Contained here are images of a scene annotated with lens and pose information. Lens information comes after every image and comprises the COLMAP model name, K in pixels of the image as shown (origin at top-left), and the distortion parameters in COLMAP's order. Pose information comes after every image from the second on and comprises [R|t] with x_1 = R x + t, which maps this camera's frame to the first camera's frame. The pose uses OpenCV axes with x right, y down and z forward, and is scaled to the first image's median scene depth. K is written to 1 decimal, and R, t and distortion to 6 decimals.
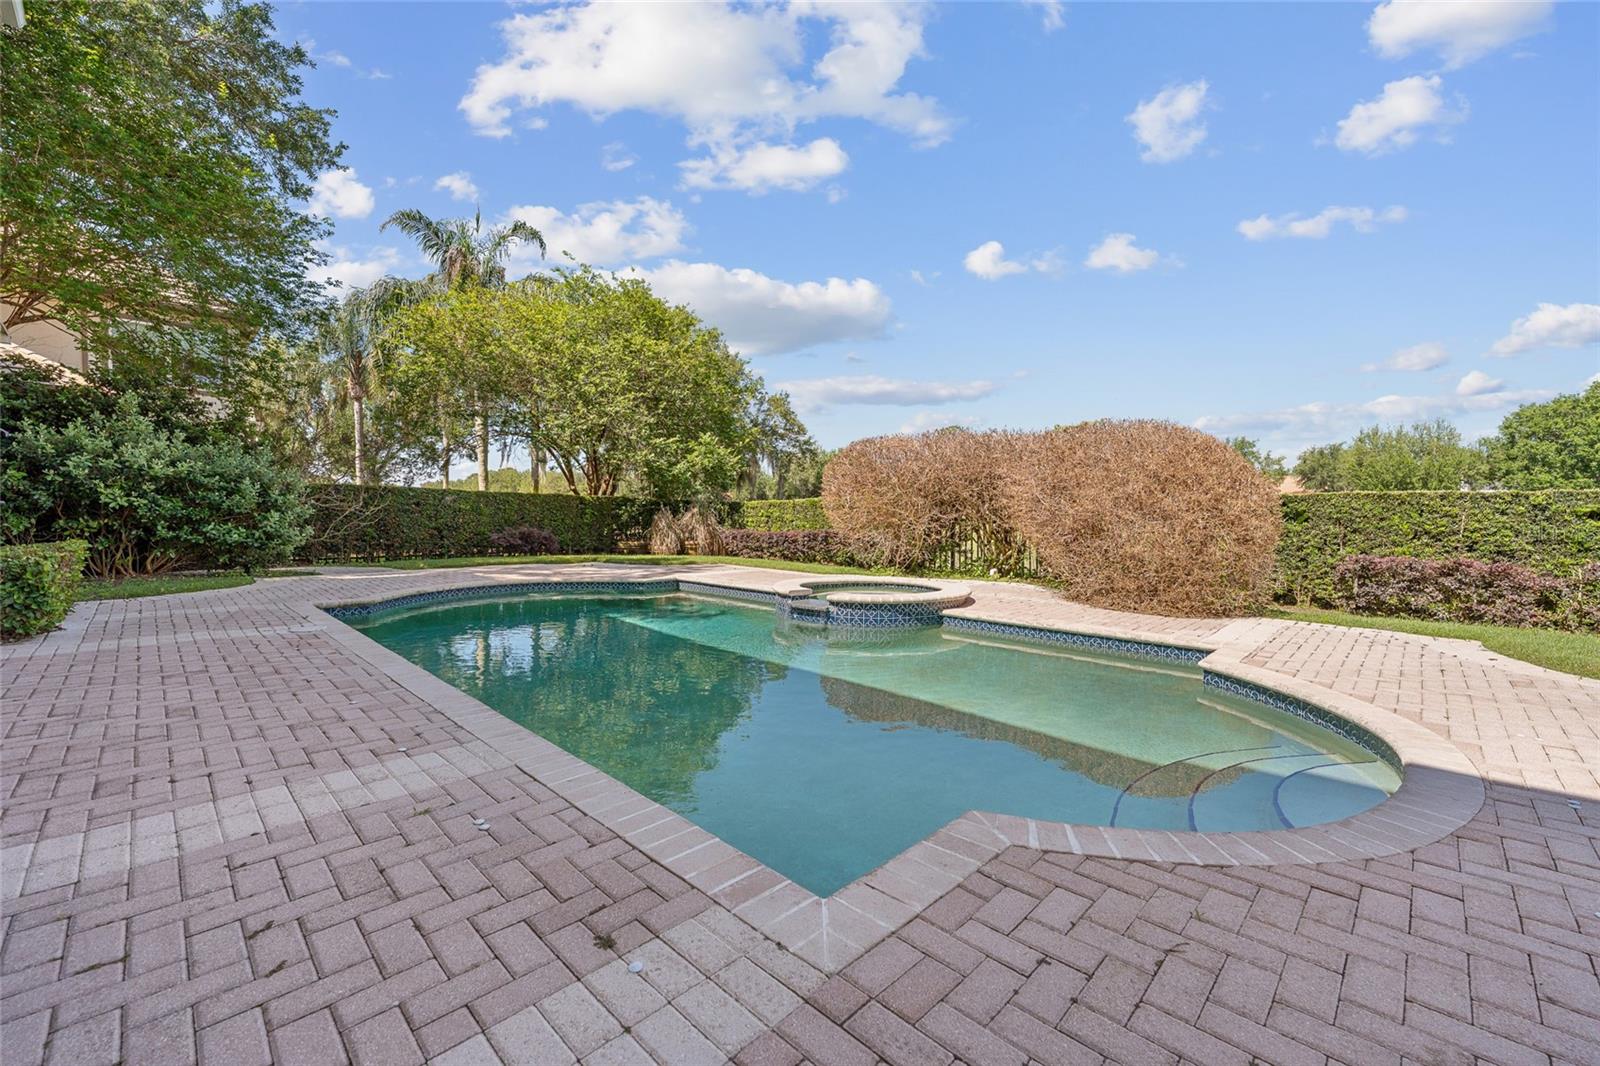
lens RADIAL K [[652.6, 0, 837.6], [0, 652.6, 514.9], [0, 0, 1]] dist [-0.000817, 0.000307]
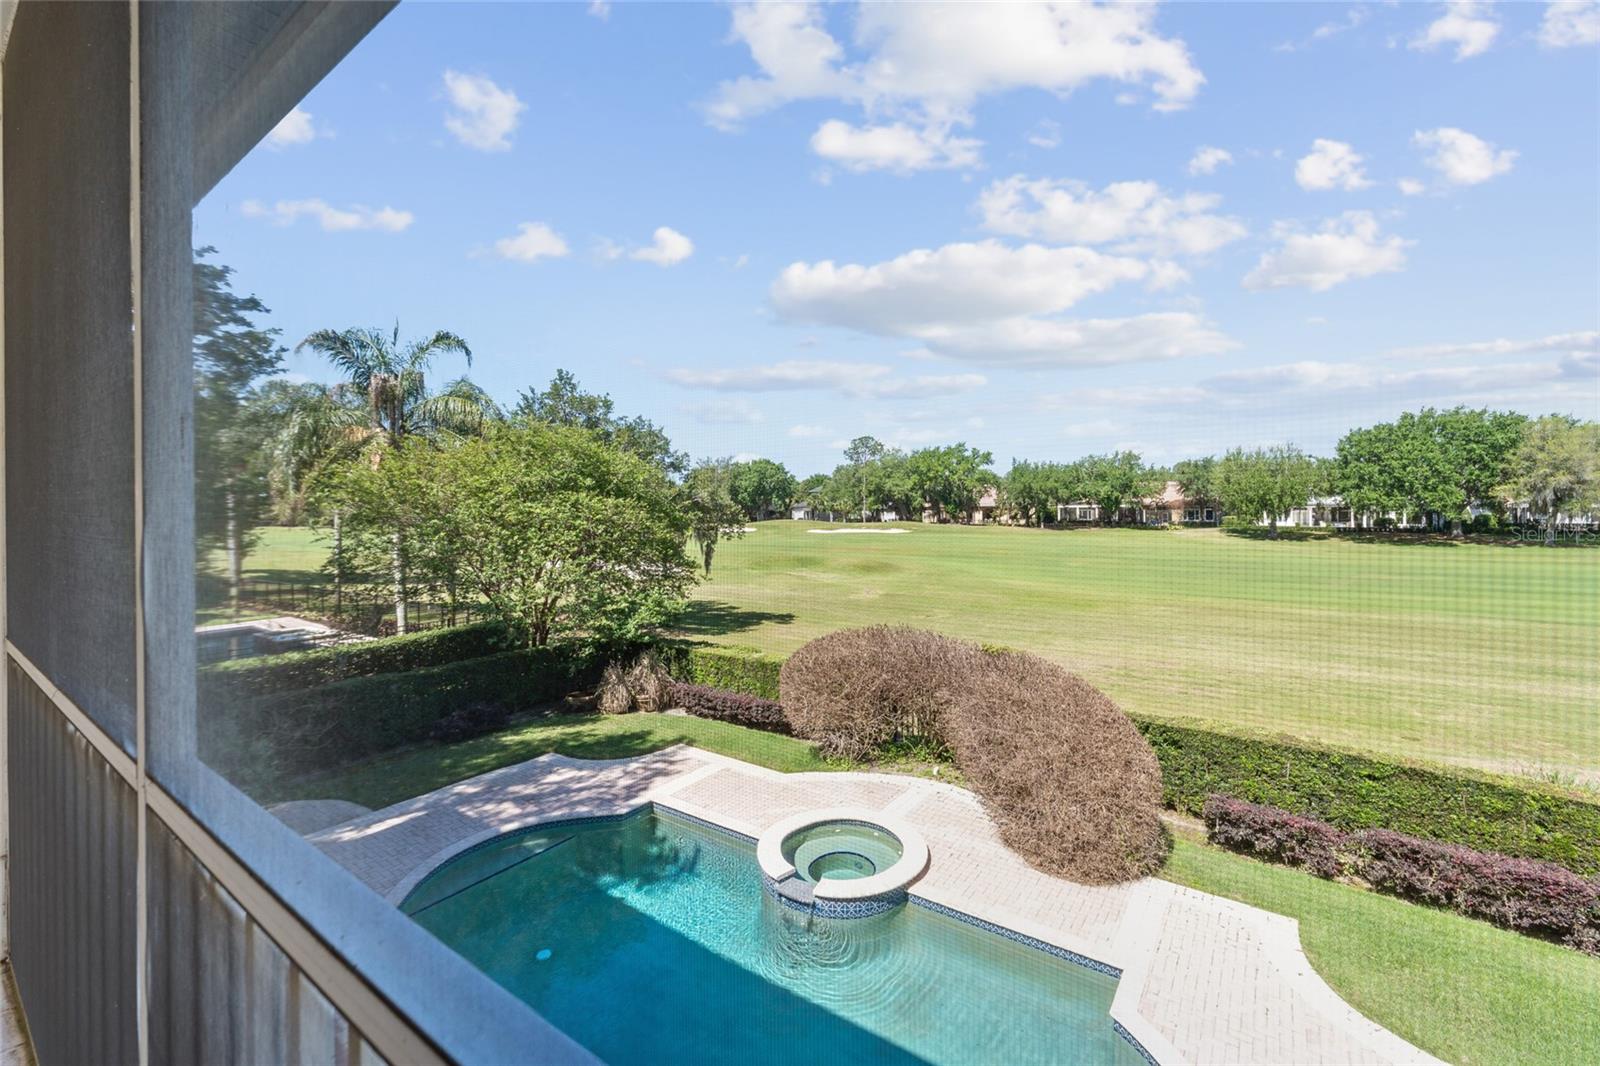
lens RADIAL K [[652.6, 0, 851.3], [0, 652.6, 502.1], [0, 0, 1]] dist [-0.000817, 0.000307]
pose [[0.988636, -0.023156, 0.148535, -0.027649], [0.028381, 0.999047, -0.033156, -0.143011], [-0.147625, 0.036995, 0.988351, -0.054359]]
